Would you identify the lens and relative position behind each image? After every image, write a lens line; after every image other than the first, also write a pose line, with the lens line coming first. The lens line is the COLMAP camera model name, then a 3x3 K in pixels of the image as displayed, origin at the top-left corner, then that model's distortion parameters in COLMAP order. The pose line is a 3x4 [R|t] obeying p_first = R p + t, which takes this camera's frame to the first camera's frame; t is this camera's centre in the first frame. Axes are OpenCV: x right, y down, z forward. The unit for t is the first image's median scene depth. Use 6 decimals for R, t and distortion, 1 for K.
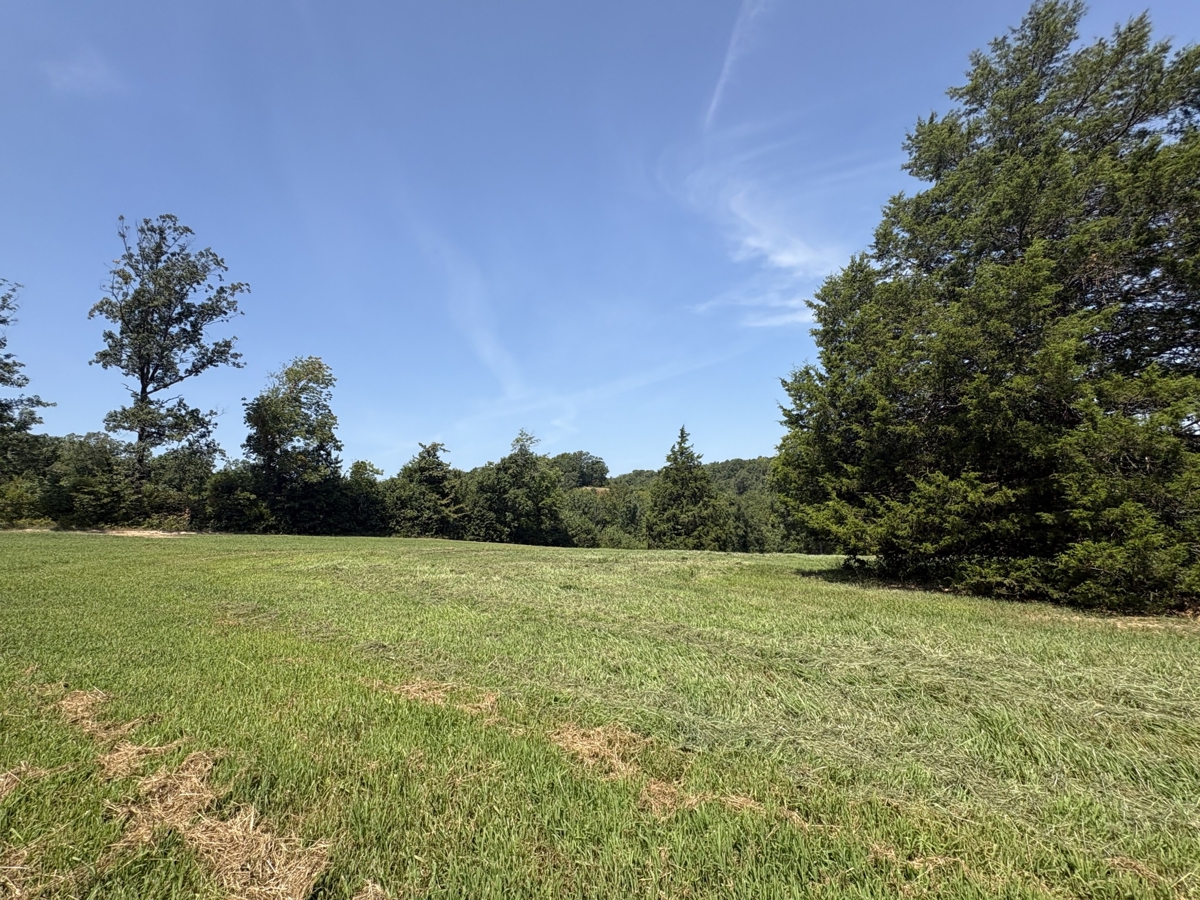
lens RADIAL K [[559.2, 0, 596.0], [0, 559.2, 456.5], [0, 0, 1]] dist [0.001392, 0.000291]
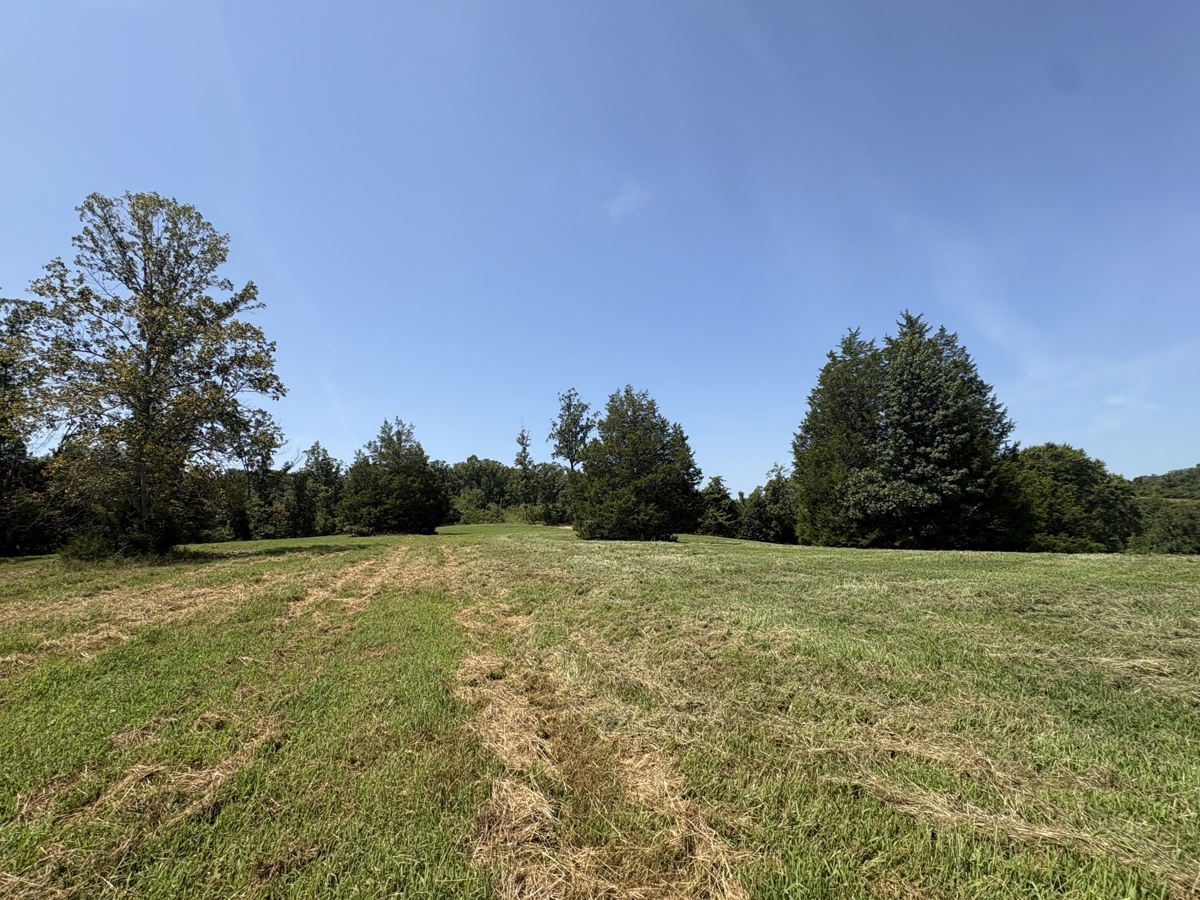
lens RADIAL K [[559.2, 0, 592.7], [0, 559.2, 449.5], [0, 0, 1]] dist [0.001392, 0.000291]
pose [[0.673843, -0.086066, -0.733845, 0.646810], [0.065929, 0.996235, -0.056301, -0.033842], [0.735928, -0.010444, 0.676980, -0.332280]]
